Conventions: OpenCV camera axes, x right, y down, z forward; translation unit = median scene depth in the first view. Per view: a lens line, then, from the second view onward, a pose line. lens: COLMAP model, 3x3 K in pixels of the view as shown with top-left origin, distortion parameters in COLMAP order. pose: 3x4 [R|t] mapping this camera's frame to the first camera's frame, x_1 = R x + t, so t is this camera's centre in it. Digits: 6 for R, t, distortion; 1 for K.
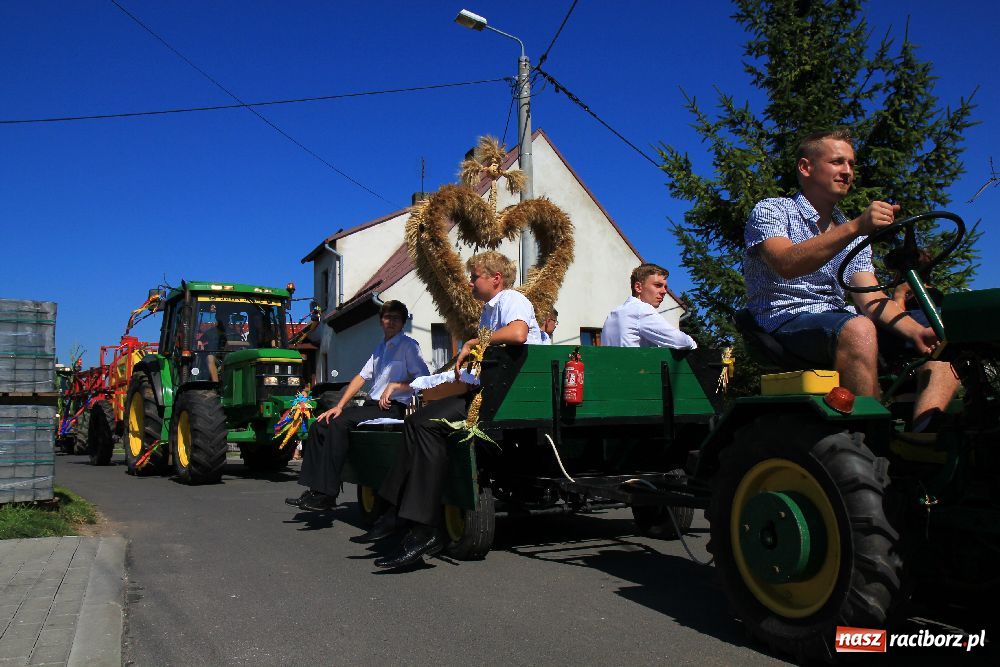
lens RADIAL K [[801.4, 0, 494.3], [0, 801.4, 335.5], [0, 0, 1]] dist [-0.105742, 0.120139]
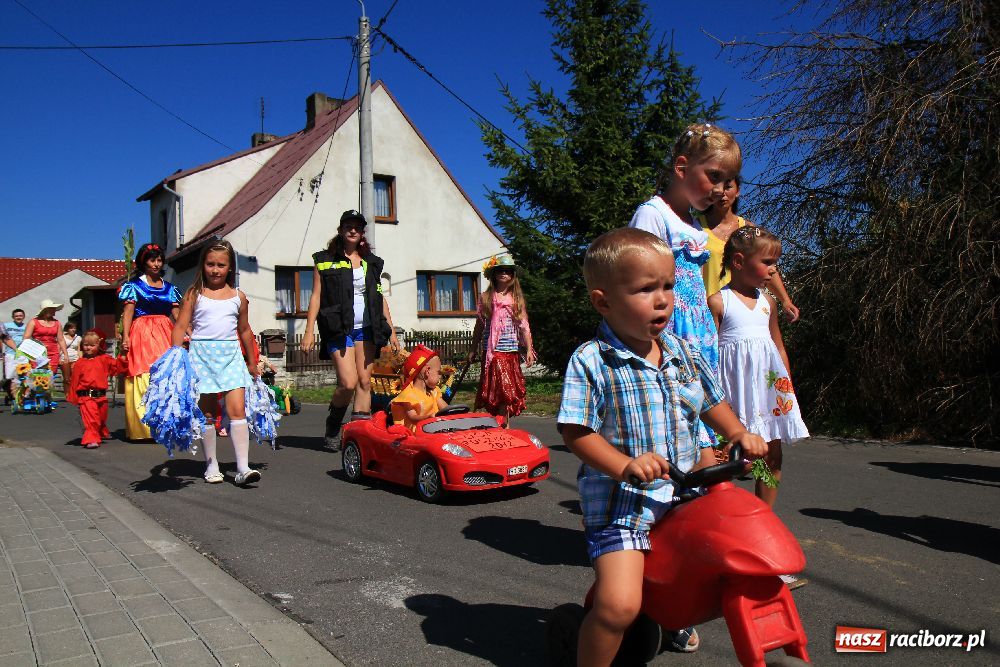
lens RADIAL K [[797.5, 0, 504.6], [0, 797.5, 333.5], [0, 0, 1]] dist [-0.098368, 0.106774]
pose [[0.977852, -0.006534, 0.209196, -0.002996], [-0.009143, 0.997225, 0.073886, -0.012095], [-0.209098, -0.074163, 0.975078, -0.169918]]
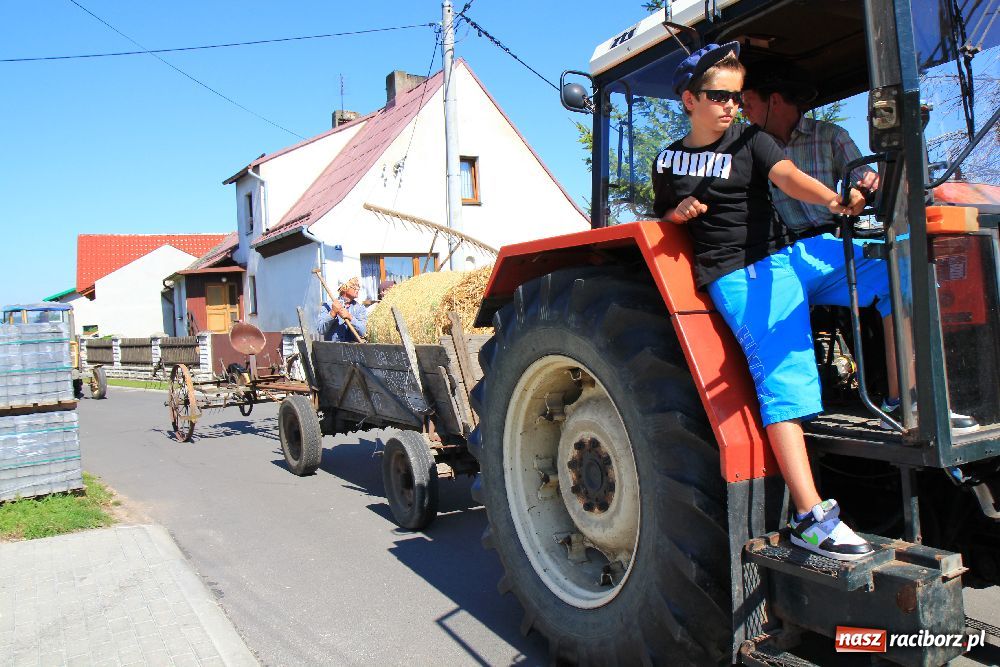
lens RADIAL K [[800.7, 0, 500.0], [0, 800.7, 333.5], [0, 0, 1]] dist [-0.108640, 0.119829]
pose [[0.993794, -0.024123, 0.108592, -0.027559], [0.009981, 0.991603, 0.128936, -0.093261], [-0.110790, -0.127052, 0.985689, -0.120630]]
